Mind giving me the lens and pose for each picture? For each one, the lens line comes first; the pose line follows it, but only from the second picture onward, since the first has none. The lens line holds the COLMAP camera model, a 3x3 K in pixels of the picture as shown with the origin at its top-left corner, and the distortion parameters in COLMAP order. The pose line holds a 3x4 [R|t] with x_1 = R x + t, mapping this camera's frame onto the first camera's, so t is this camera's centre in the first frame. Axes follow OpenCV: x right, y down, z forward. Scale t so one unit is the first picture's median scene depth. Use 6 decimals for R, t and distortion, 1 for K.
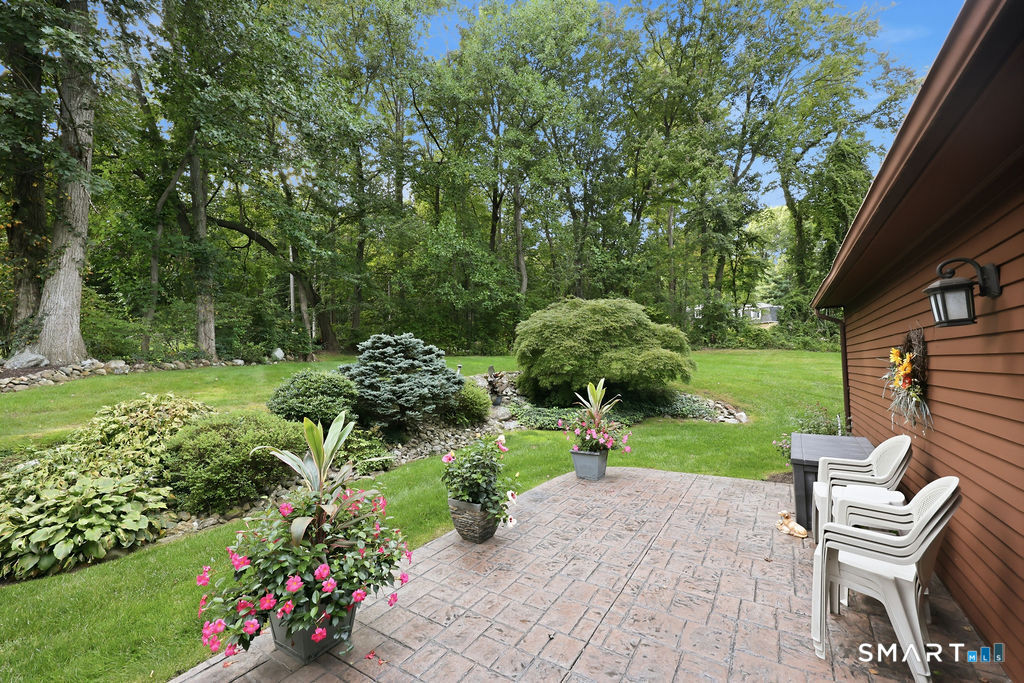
lens RADIAL K [[428.0, 0, 512.0], [0, 428.0, 341.5], [0, 0, 1]] dist [-0.002024, -0.000100]
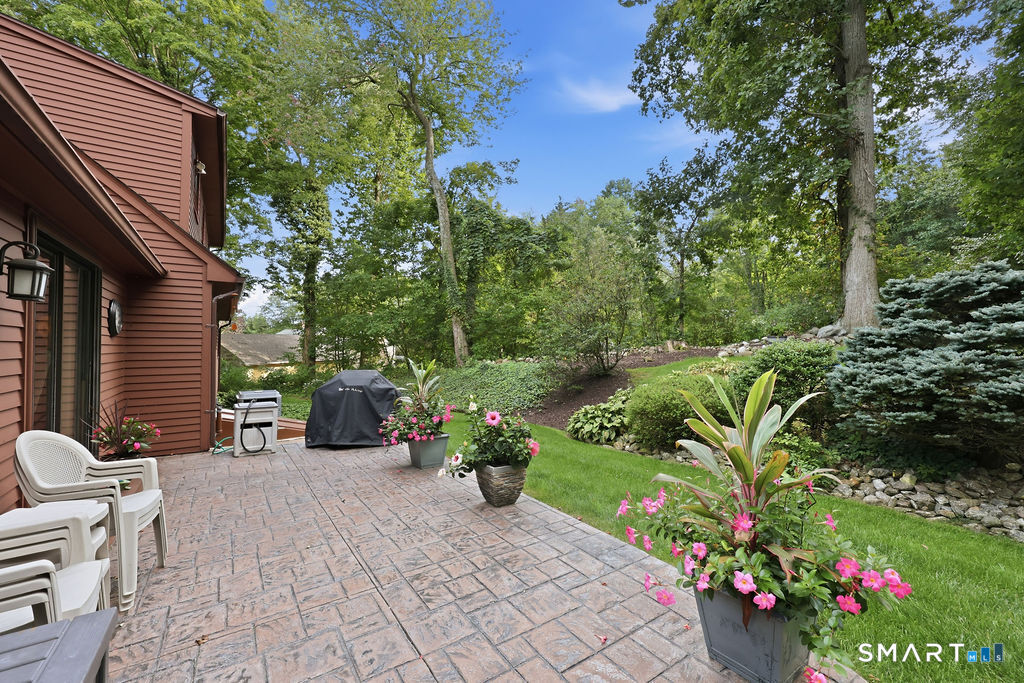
lens RADIAL K [[428.0, 0, 512.0], [0, 428.0, 341.5], [0, 0, 1]] dist [-0.002024, -0.000100]
pose [[-0.404761, 0.009847, -0.914370, 0.836038], [0.061961, 0.997939, -0.016681, 0.087351], [0.912321, -0.063407, -0.404537, 1.440061]]
